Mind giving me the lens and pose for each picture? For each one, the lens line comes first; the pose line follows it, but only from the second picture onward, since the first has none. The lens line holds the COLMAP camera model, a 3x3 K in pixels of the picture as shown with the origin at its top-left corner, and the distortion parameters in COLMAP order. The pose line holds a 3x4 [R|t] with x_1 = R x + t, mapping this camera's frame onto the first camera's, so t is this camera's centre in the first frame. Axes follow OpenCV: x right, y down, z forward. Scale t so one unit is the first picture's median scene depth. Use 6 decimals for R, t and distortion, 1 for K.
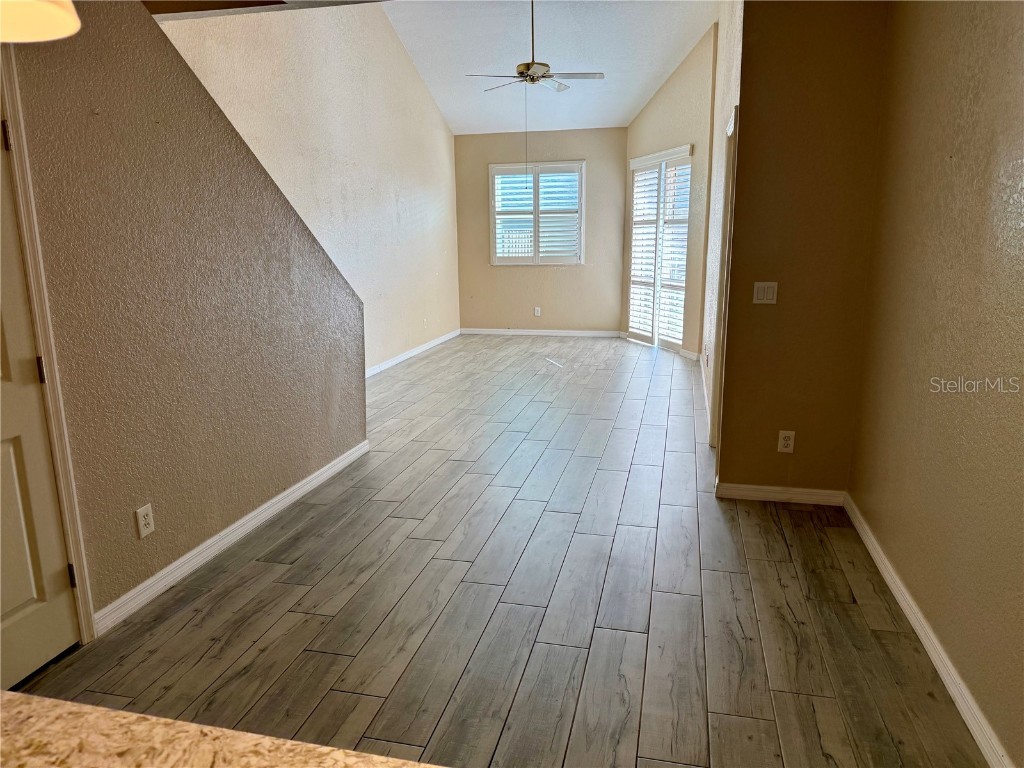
lens RADIAL K [[721.1, 0, 487.0], [0, 721.1, 399.6], [0, 0, 1]] dist [0.056394, -0.069734]
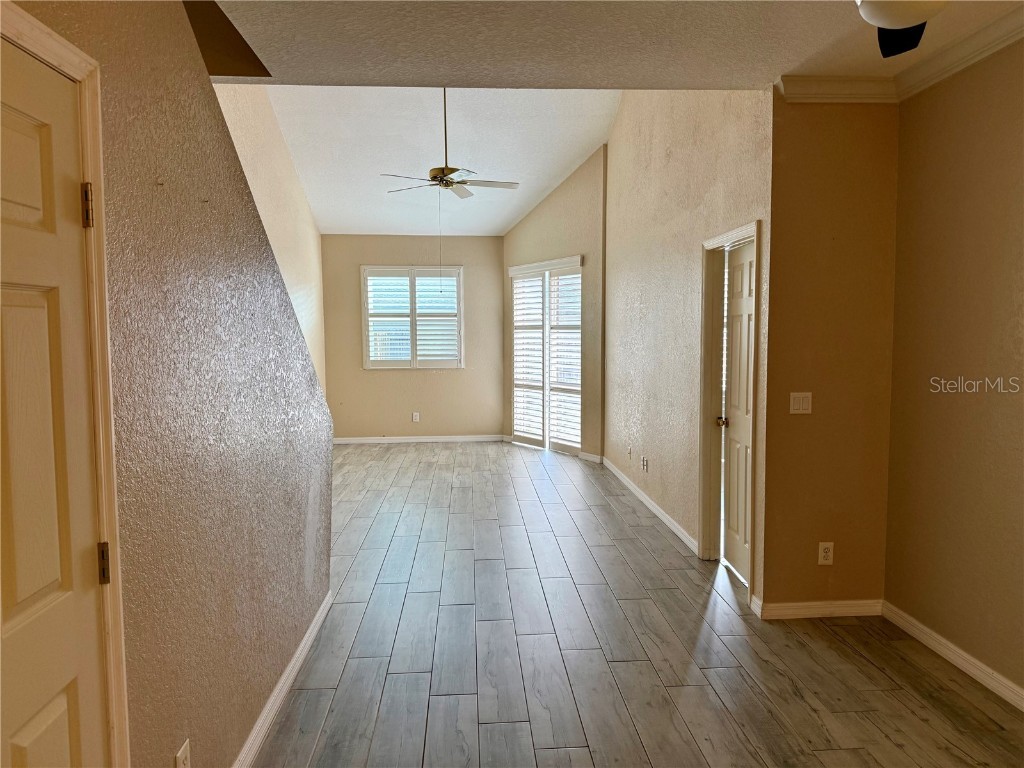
lens RADIAL K [[721.1, 0, 505.8], [0, 721.1, 386.5], [0, 0, 1]] dist [0.056394, -0.069734]
pose [[0.946336, -0.015816, 0.322796, -0.137172], [0.064437, 0.987982, -0.140500, -0.024009], [-0.316694, 0.153760, 0.935982, 0.082963]]
